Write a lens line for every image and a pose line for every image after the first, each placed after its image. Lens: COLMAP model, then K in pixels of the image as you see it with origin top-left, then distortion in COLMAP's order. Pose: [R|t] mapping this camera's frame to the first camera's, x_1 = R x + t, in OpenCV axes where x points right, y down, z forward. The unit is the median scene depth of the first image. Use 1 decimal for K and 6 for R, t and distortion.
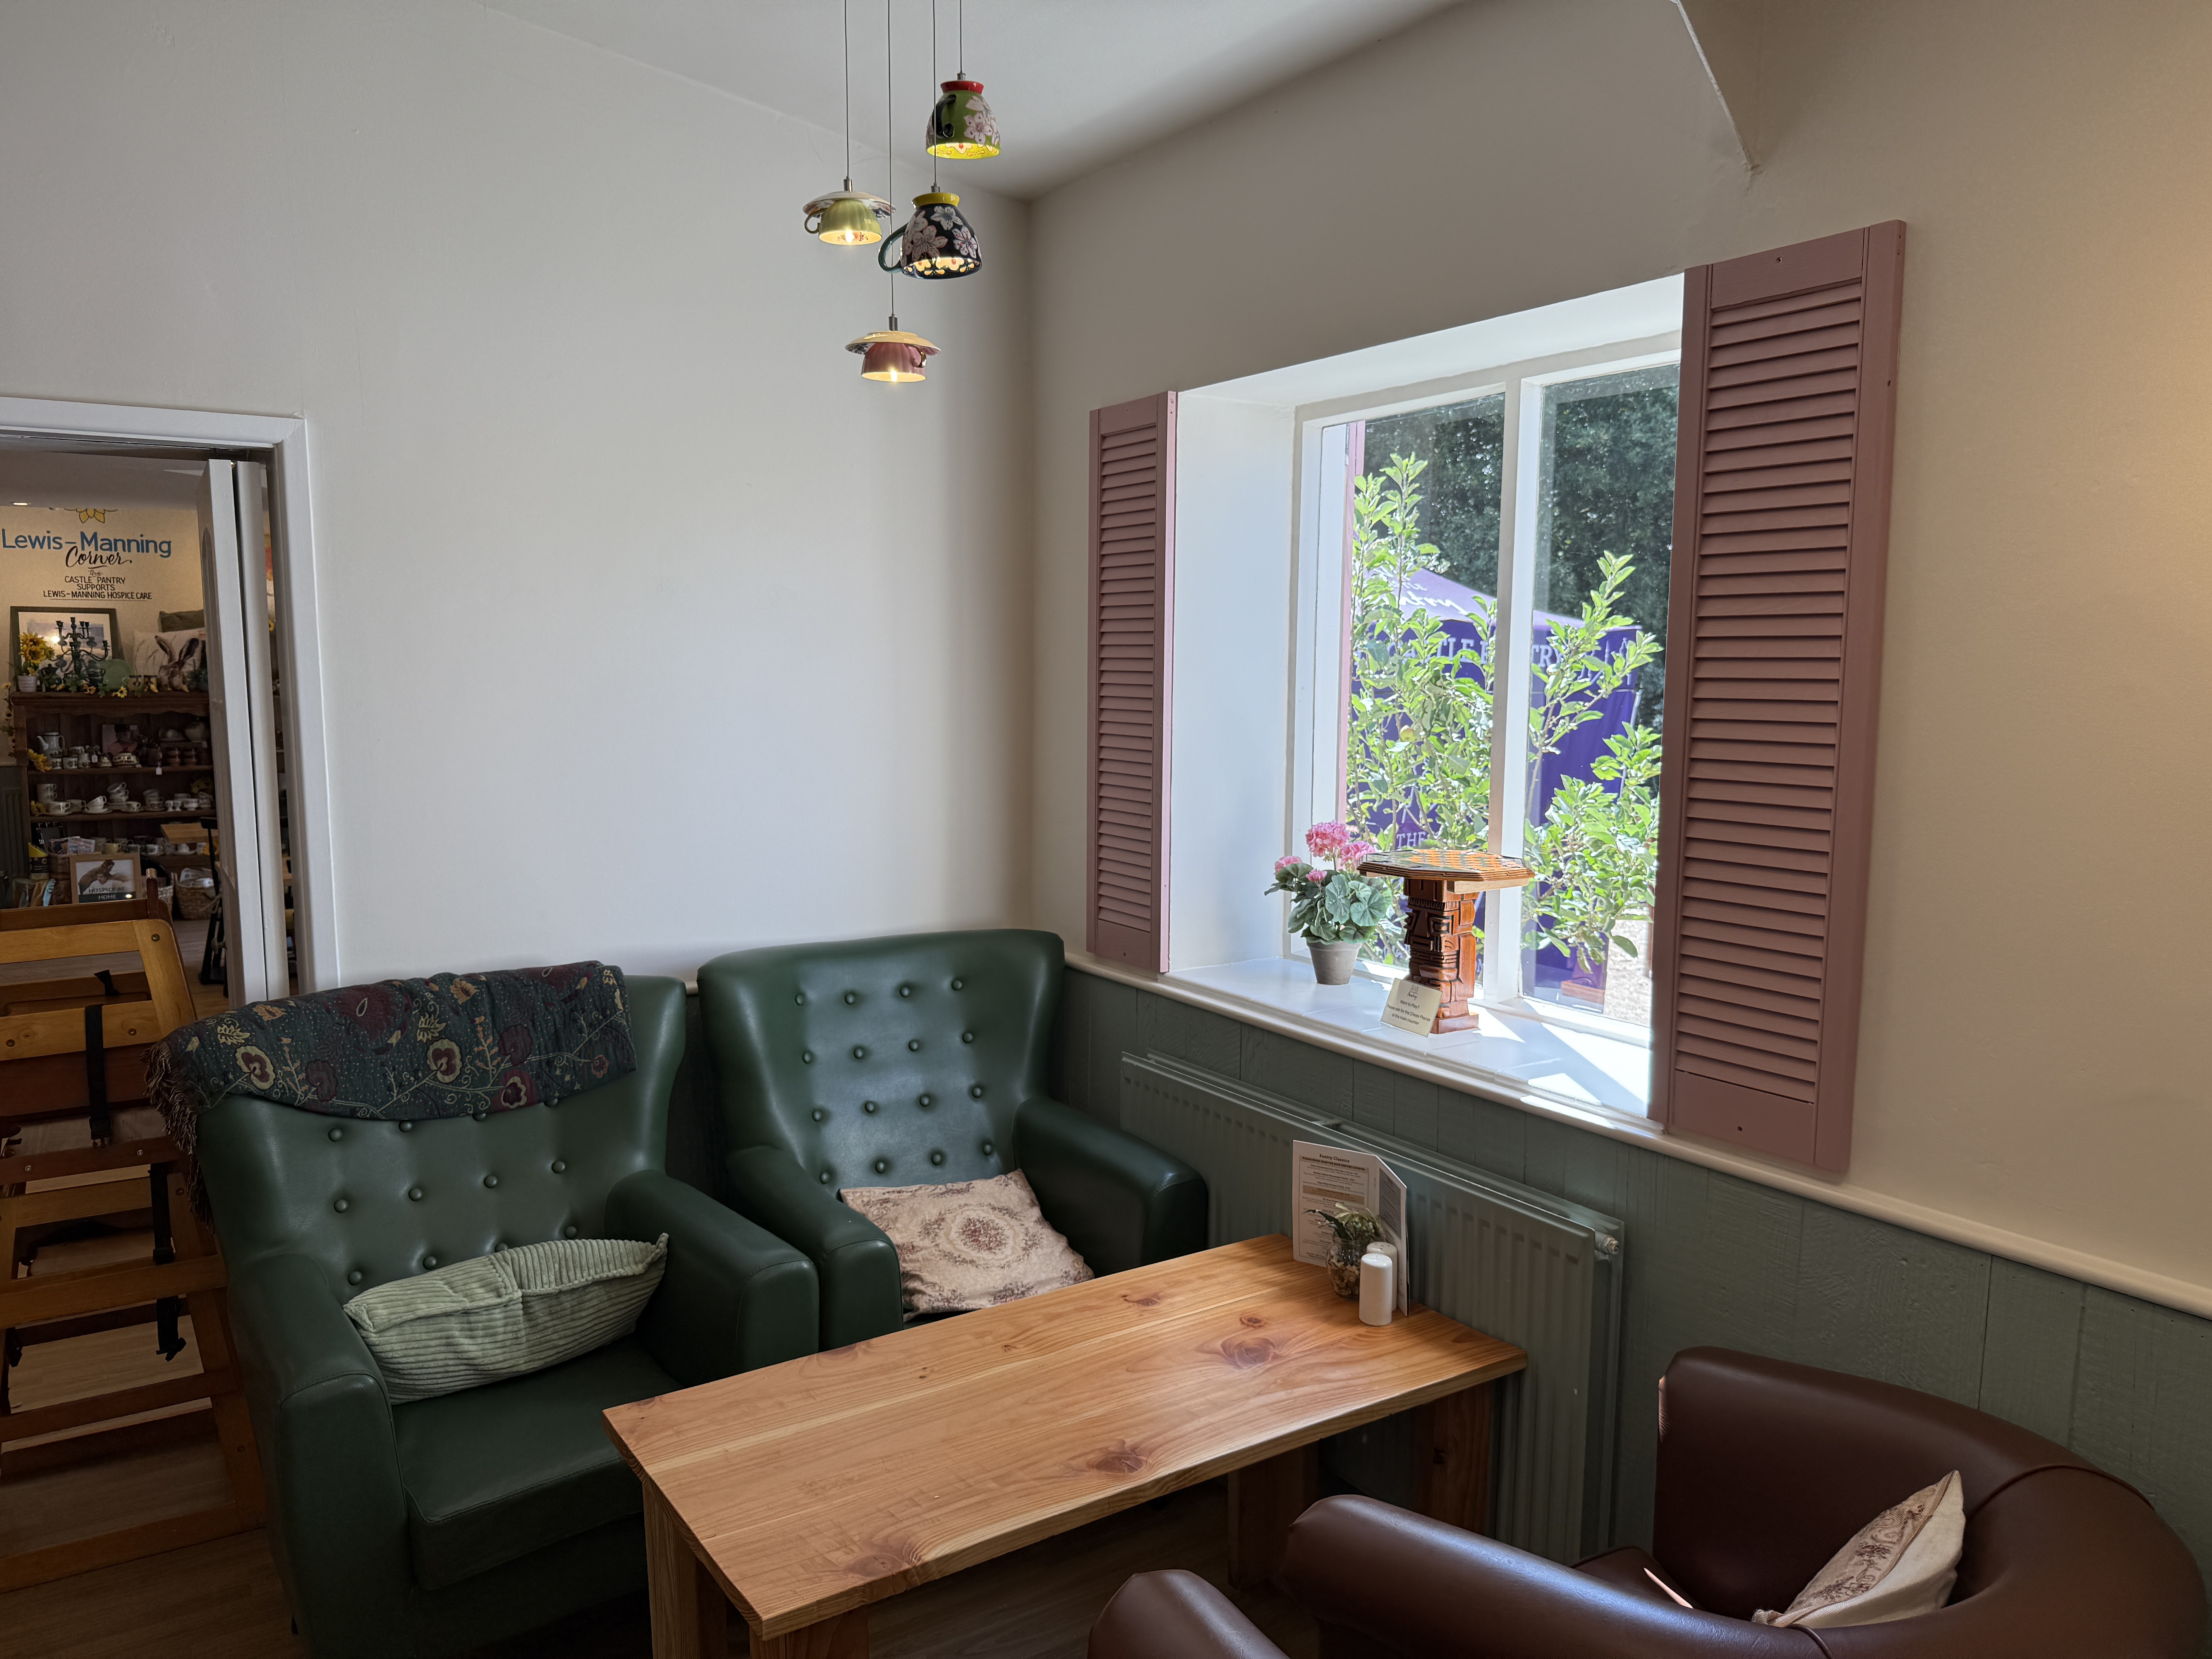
lens RADIAL K [[1547.9, 0, 1105.1], [0, 1547.9, 838.5], [0, 0, 1]] dist [-0.007532, -0.001618]
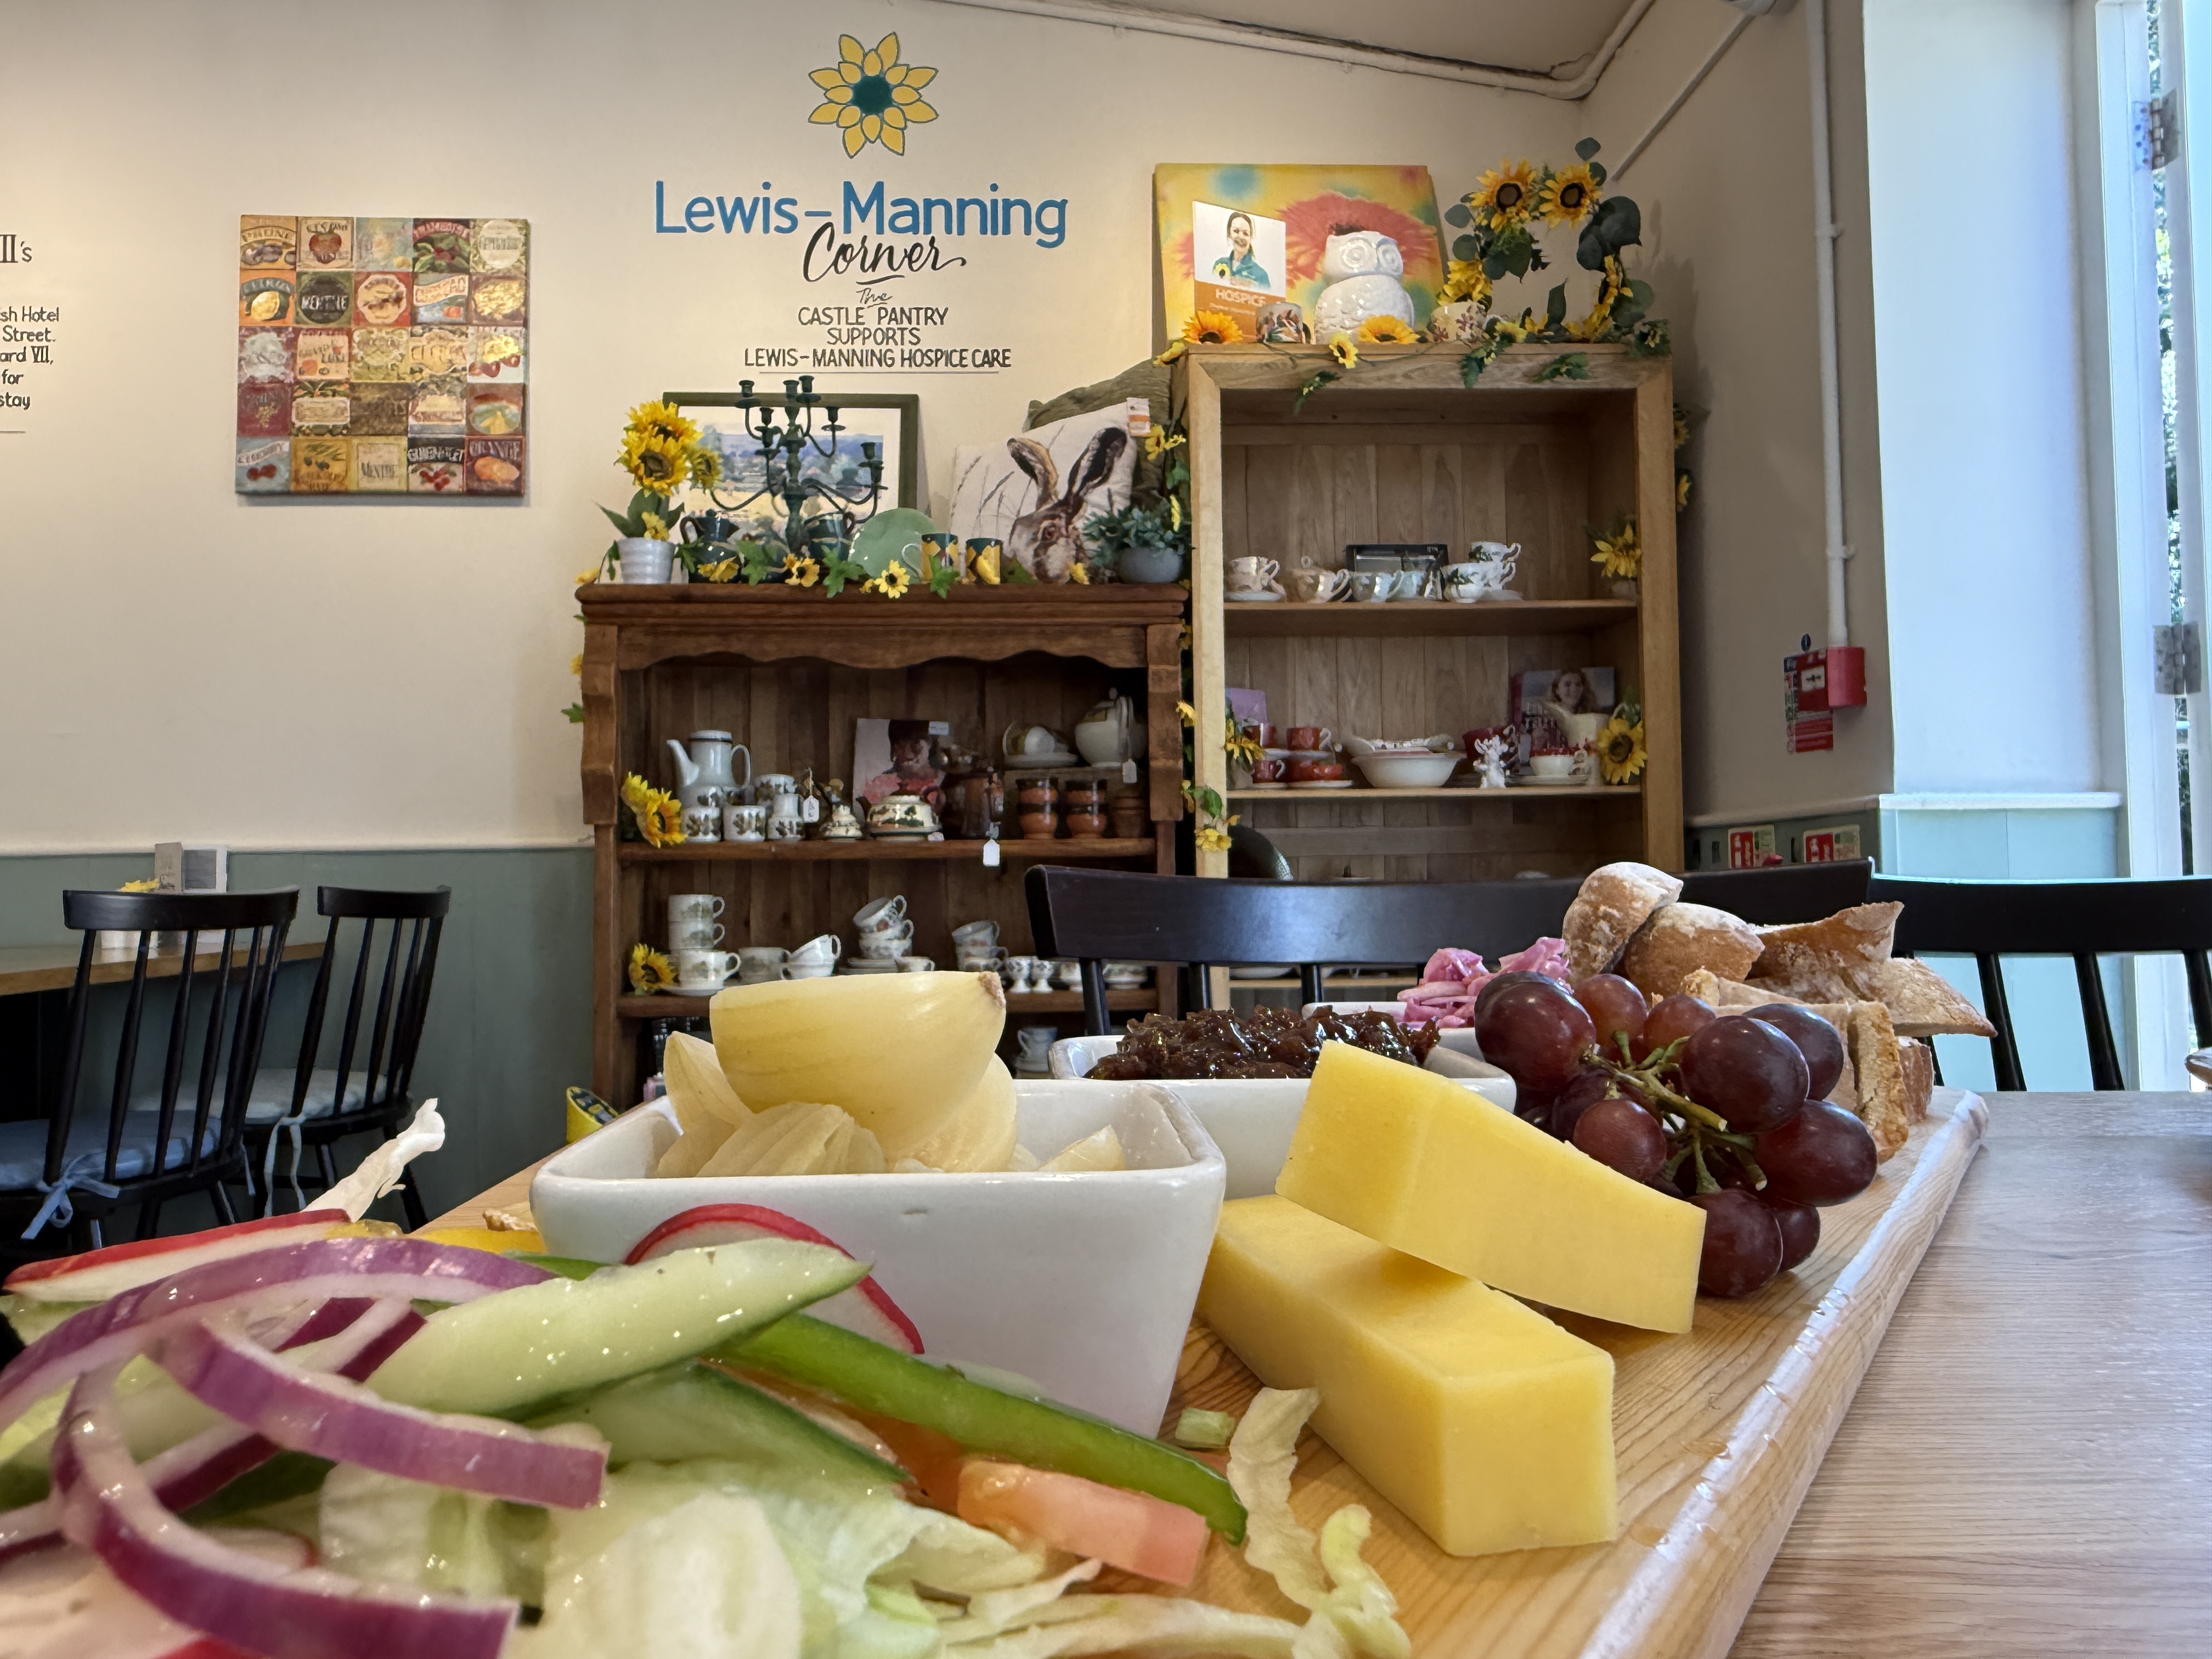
lens RADIAL K [[1427.0, 0, 1090.6], [0, 1427.0, 828.0], [0, 0, 1]] dist [0.001033, 0.001544]
pose [[0.852240, -0.036303, -0.521889, -0.452712], [-0.042704, 0.989433, -0.138560, -0.011544], [0.521405, 0.140373, 0.841684, 0.776330]]
